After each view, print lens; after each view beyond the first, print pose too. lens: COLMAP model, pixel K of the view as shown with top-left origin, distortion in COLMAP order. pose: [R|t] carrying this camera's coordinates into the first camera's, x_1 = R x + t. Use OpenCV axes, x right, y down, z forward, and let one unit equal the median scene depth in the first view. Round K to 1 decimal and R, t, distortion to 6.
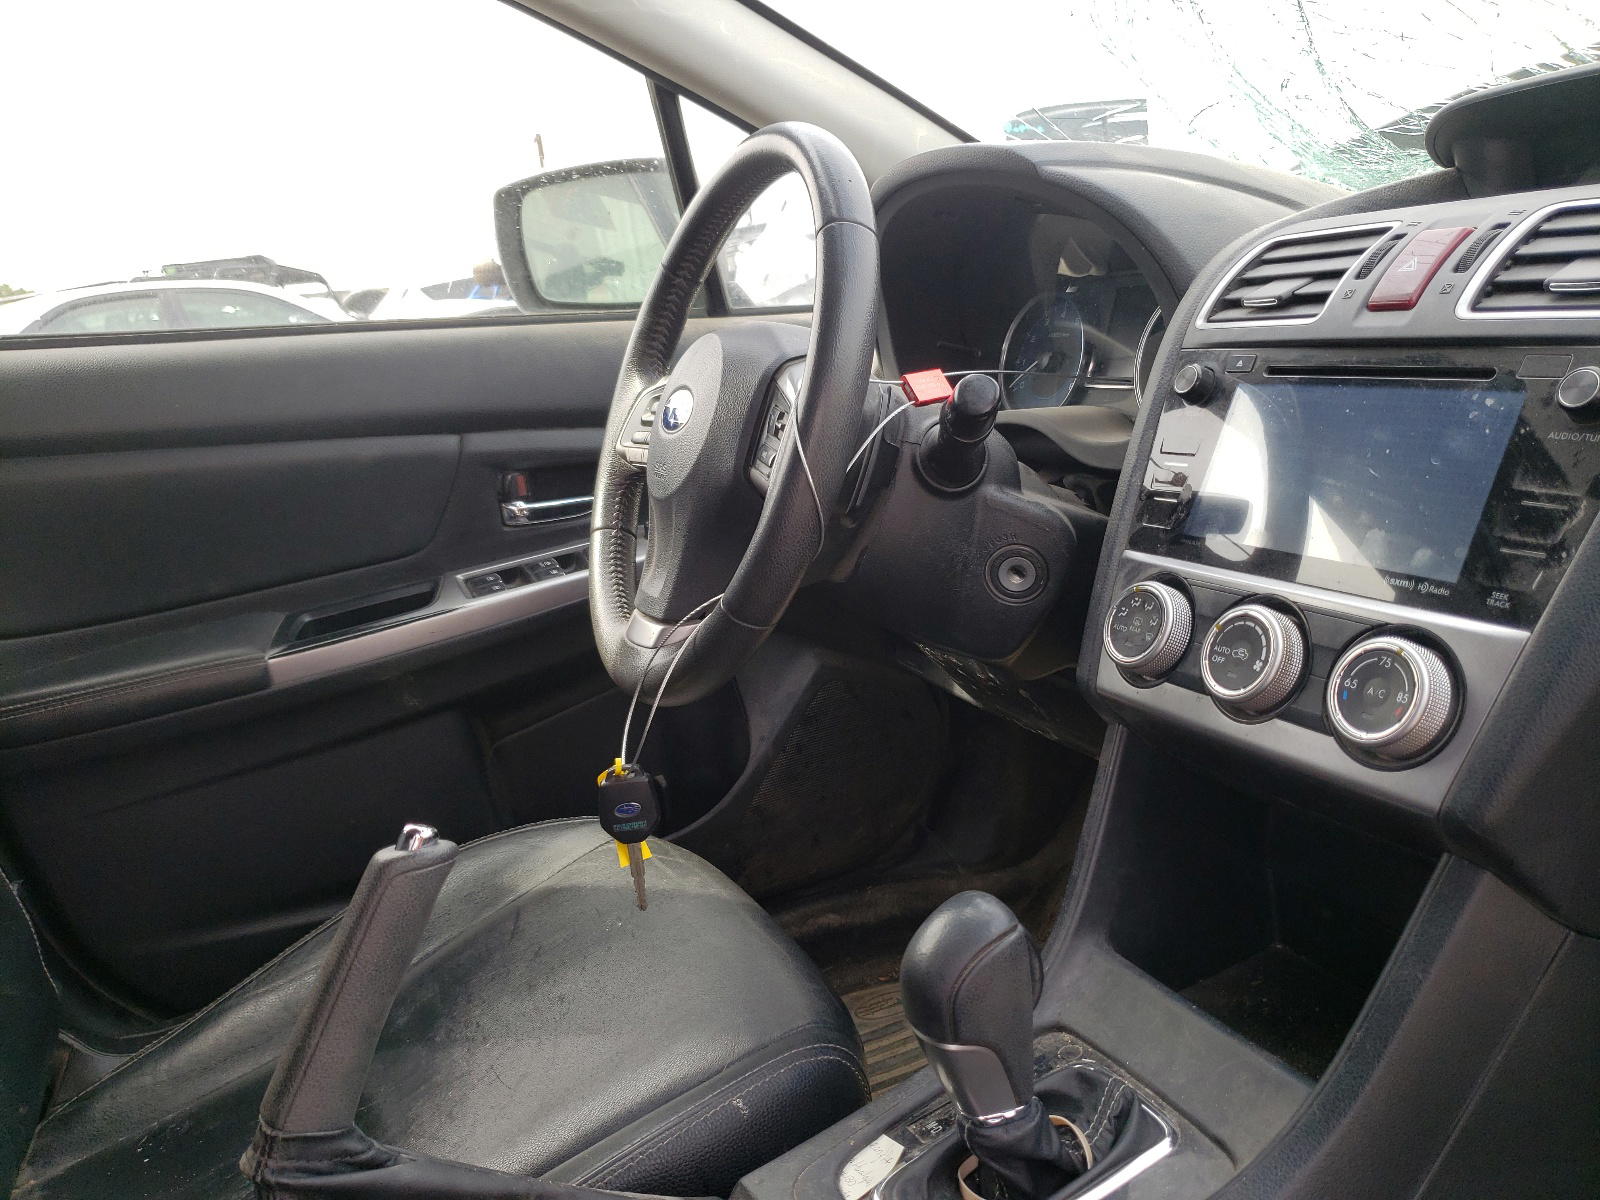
lens RADIAL K [[1227.5, 0, 811.0], [0, 1227.5, 591.1], [0, 0, 1]] dist [0.083400, -0.155159]
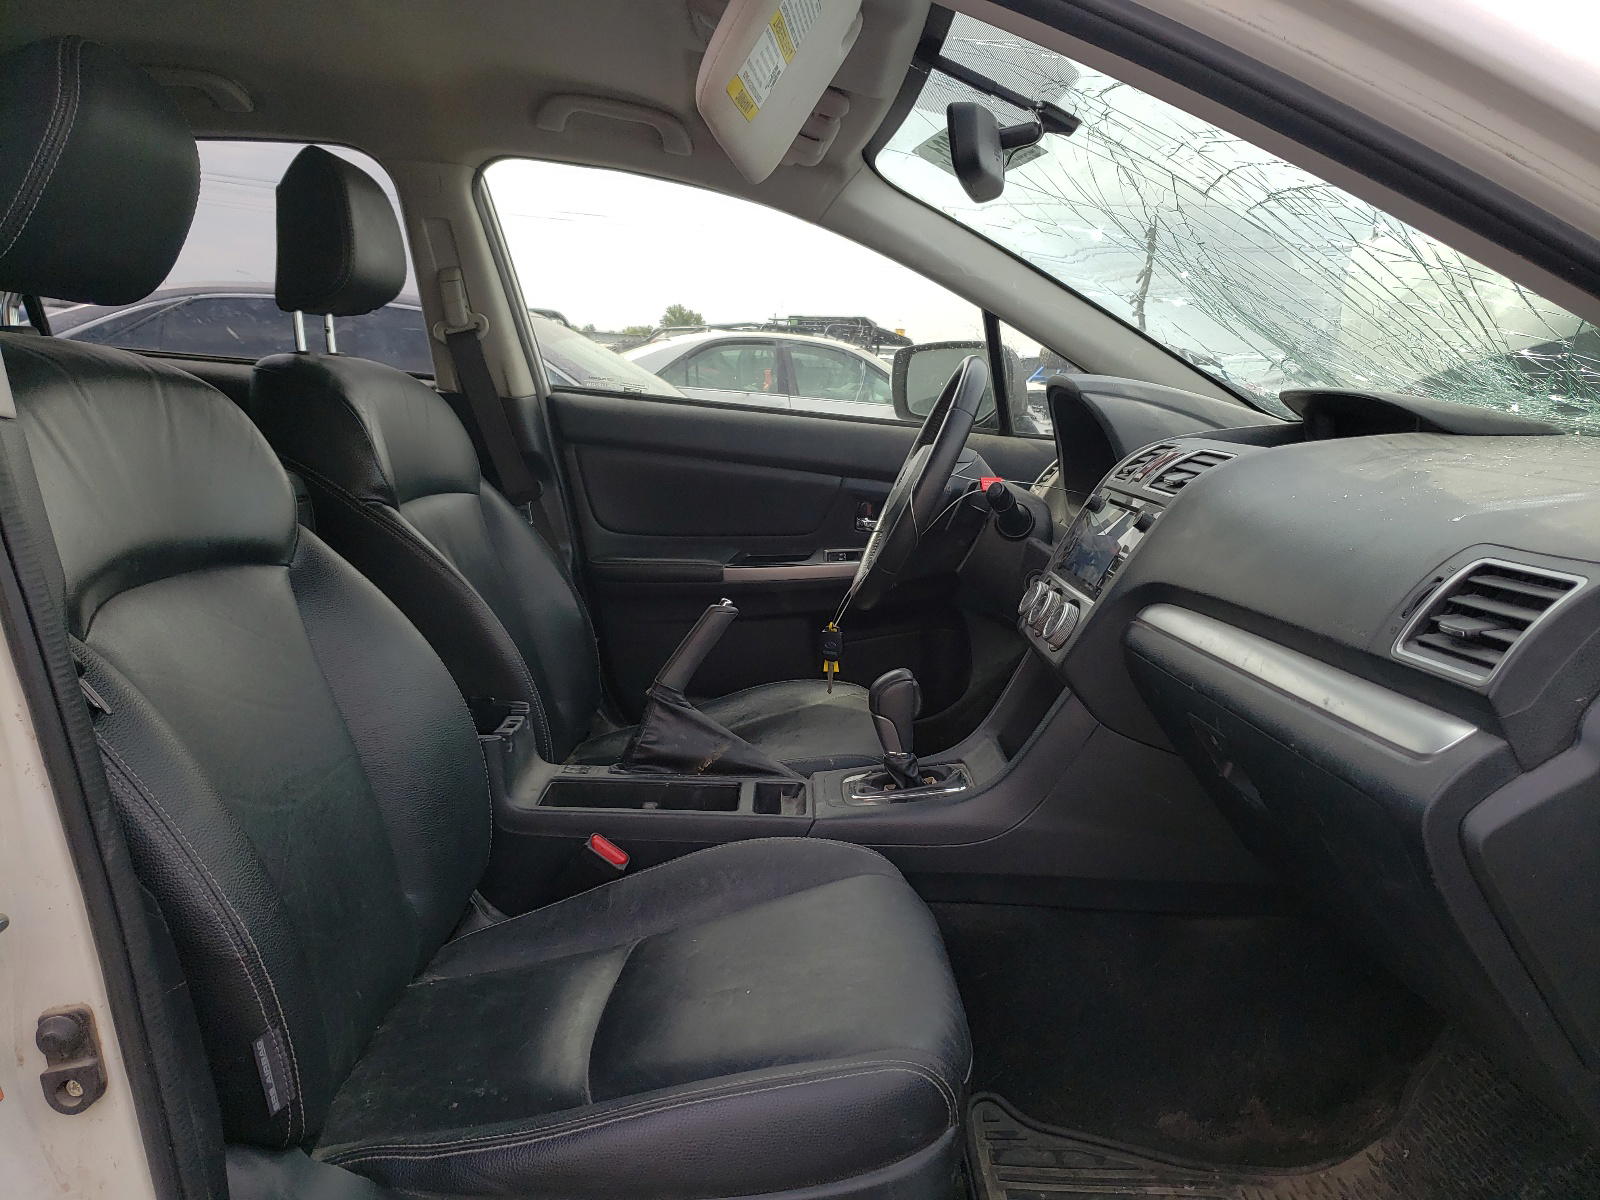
lens RADIAL K [[1227.5, 0, 811.0], [0, 1227.5, 591.1], [0, 0, 1]] dist [0.083400, -0.155159]
pose [[0.889349, 0.200860, -0.410747, 0.494933], [-0.223974, 0.974559, -0.008379, 0.072306], [0.398614, 0.099448, 0.911711, -0.738414]]
